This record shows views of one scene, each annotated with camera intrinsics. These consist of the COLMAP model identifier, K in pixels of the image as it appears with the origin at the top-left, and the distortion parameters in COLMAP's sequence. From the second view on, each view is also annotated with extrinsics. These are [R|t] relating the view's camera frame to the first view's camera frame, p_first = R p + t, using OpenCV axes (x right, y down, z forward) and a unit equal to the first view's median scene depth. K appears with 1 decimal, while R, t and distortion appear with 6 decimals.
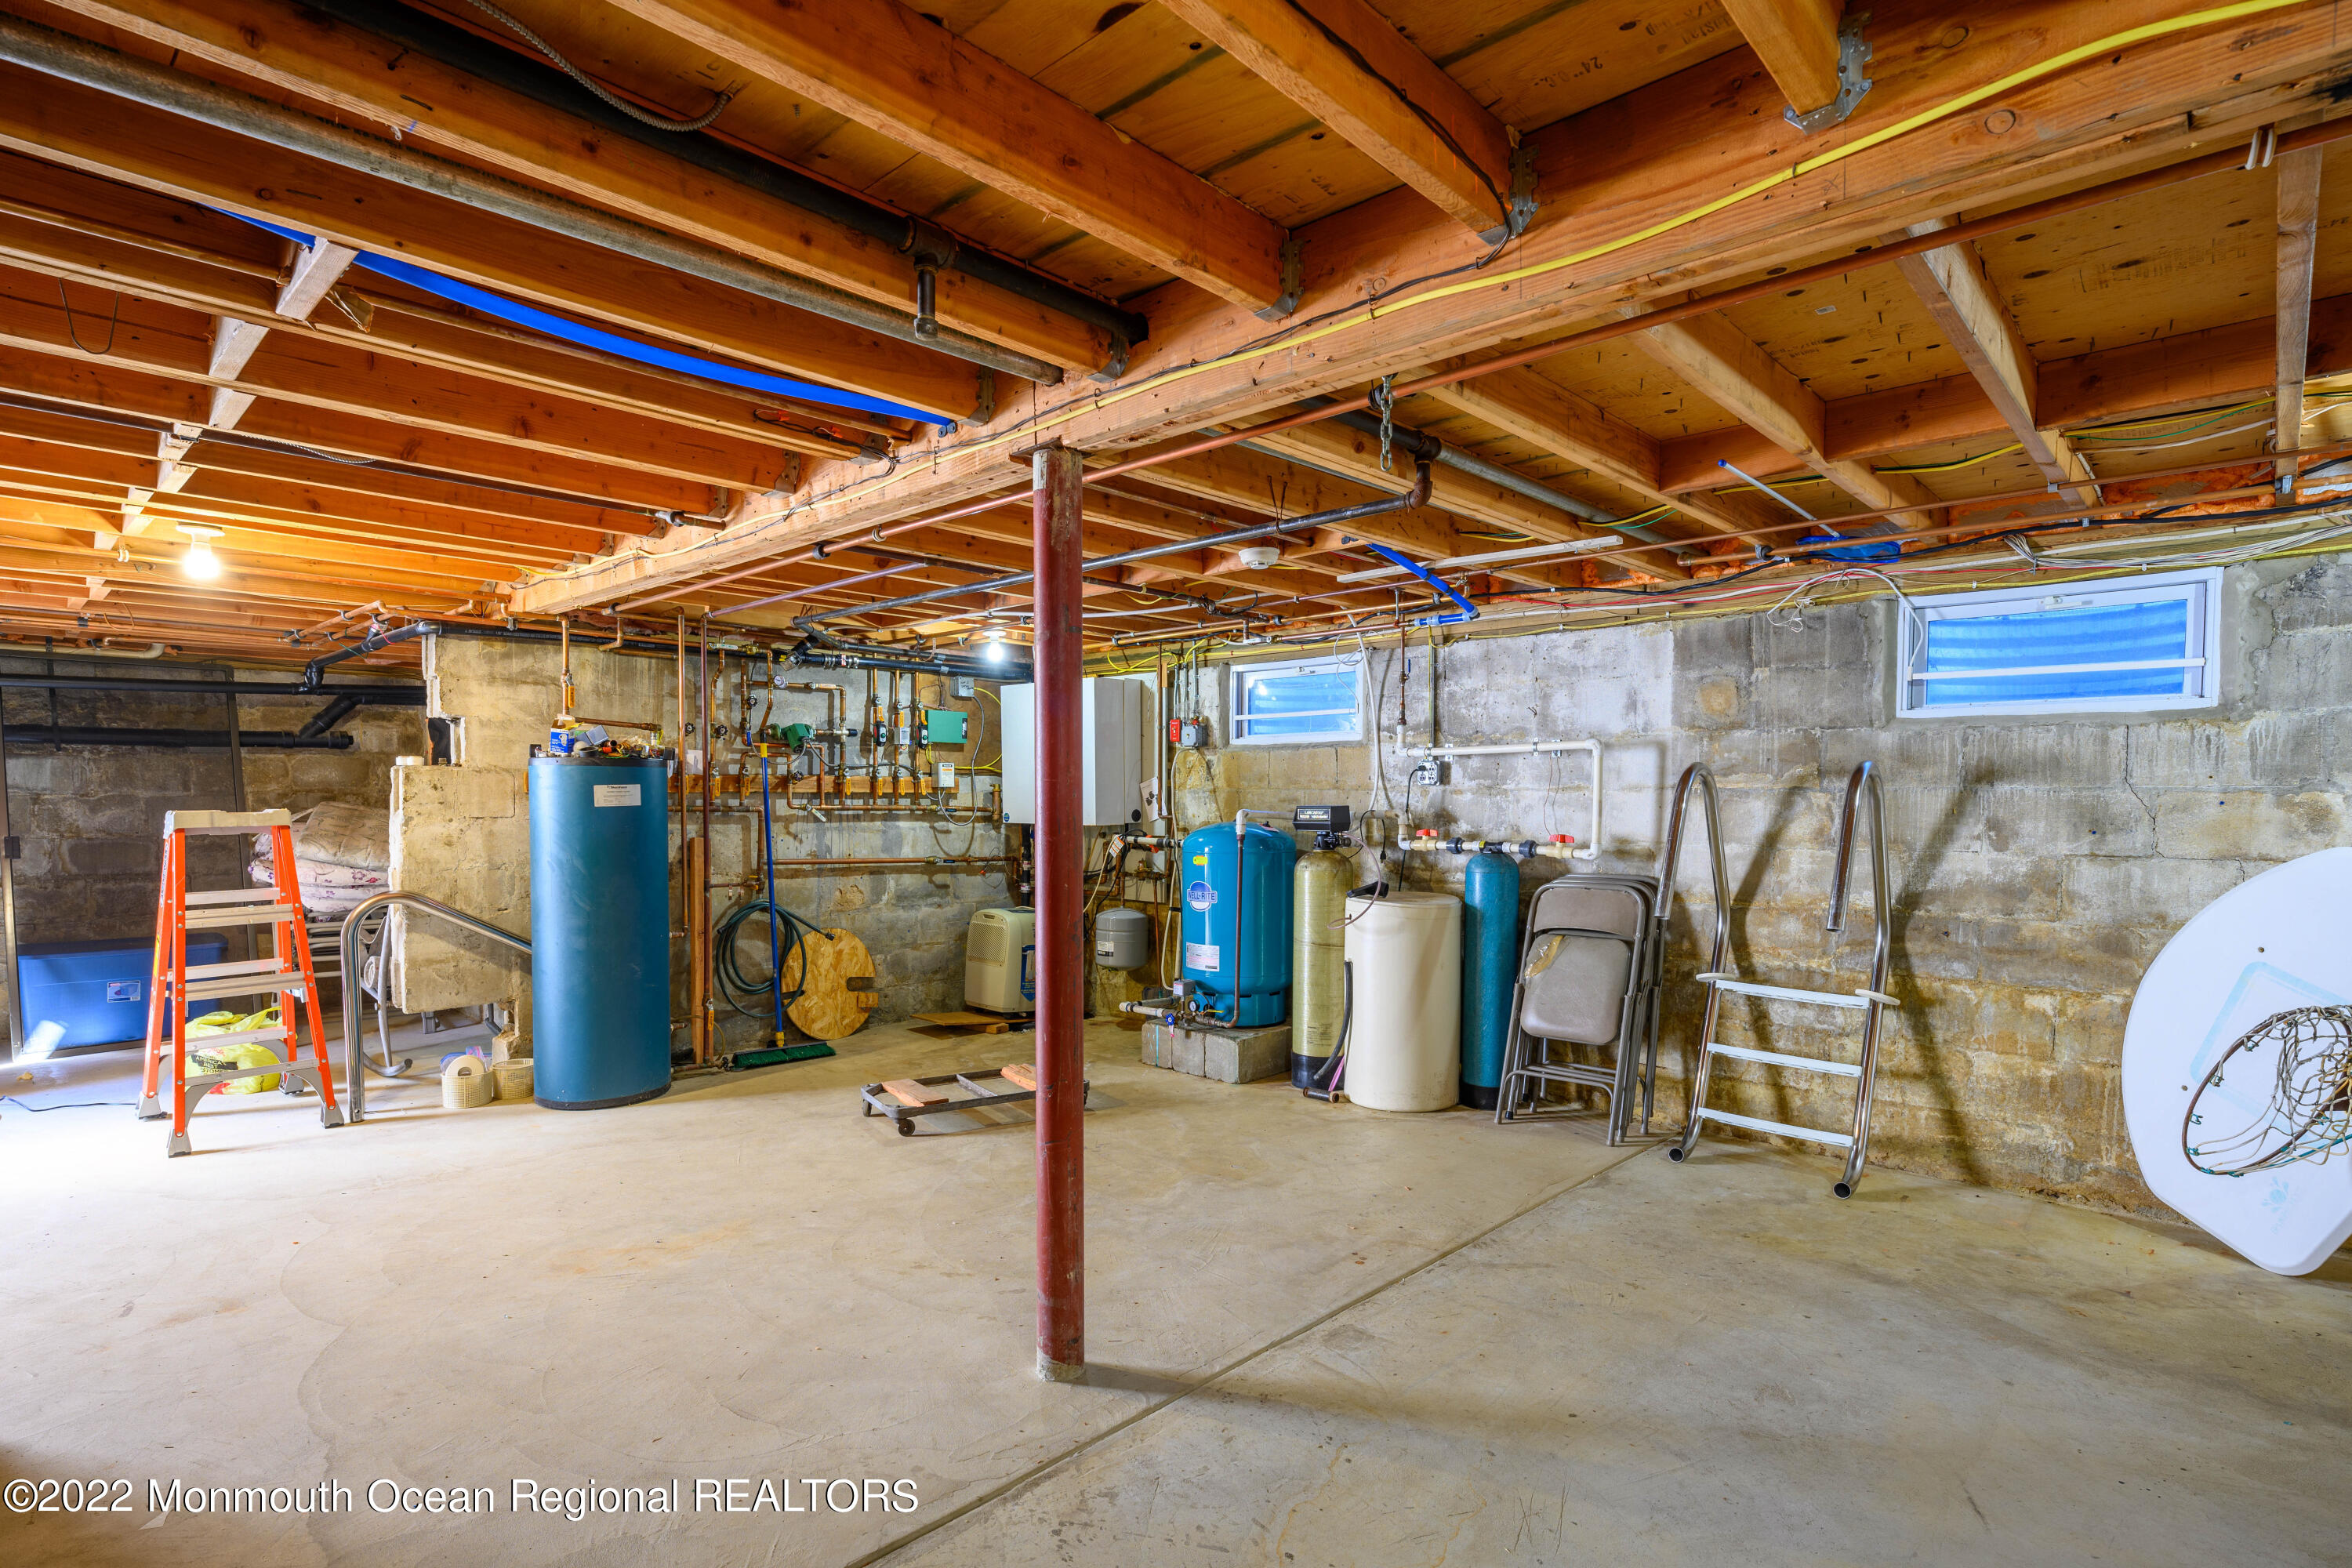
lens RADIAL K [[1132.2, 0, 1183.5], [0, 1132.2, 806.7], [0, 0, 1]] dist [-0.002630, -0.000459]
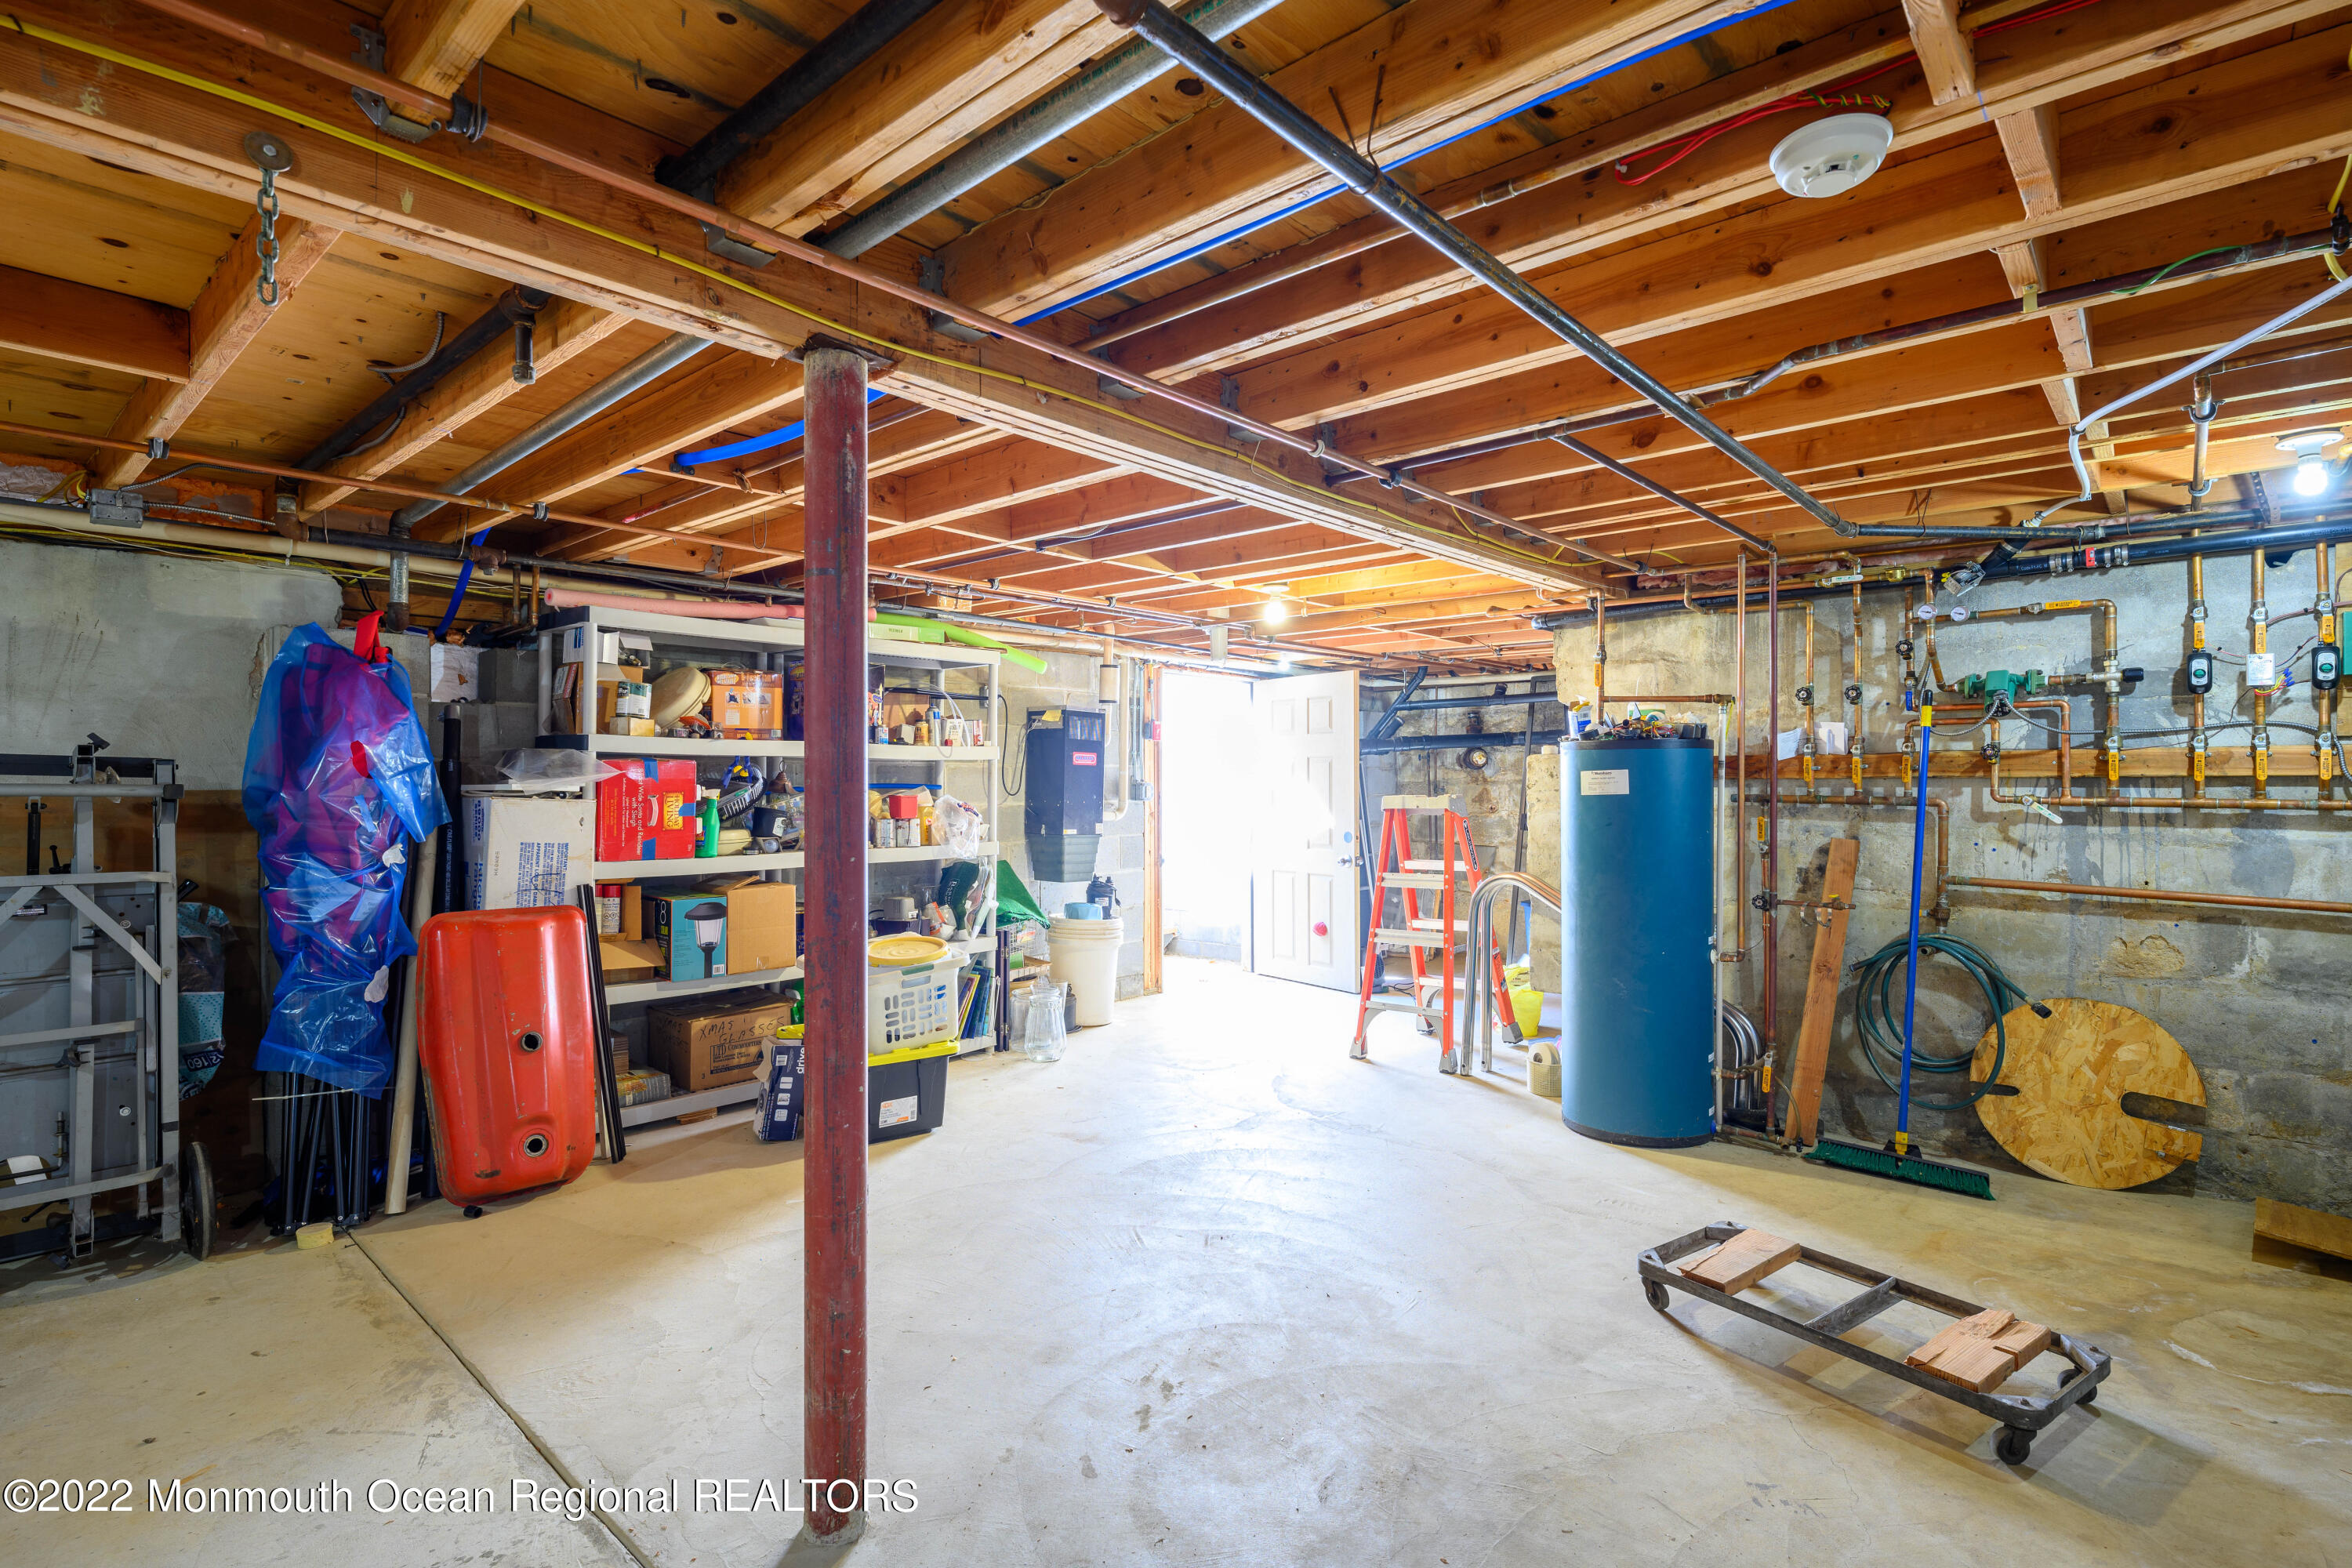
lens RADIAL K [[1132.2, 0, 1182.9], [0, 1132.2, 764.4], [0, 0, 1]] dist [-0.002630, -0.000459]
pose [[0.032302, -0.018315, -0.999310, 0.287717], [-0.007239, 0.999802, -0.018558, -0.004566], [0.999452, 0.007834, 0.032163, 0.509520]]
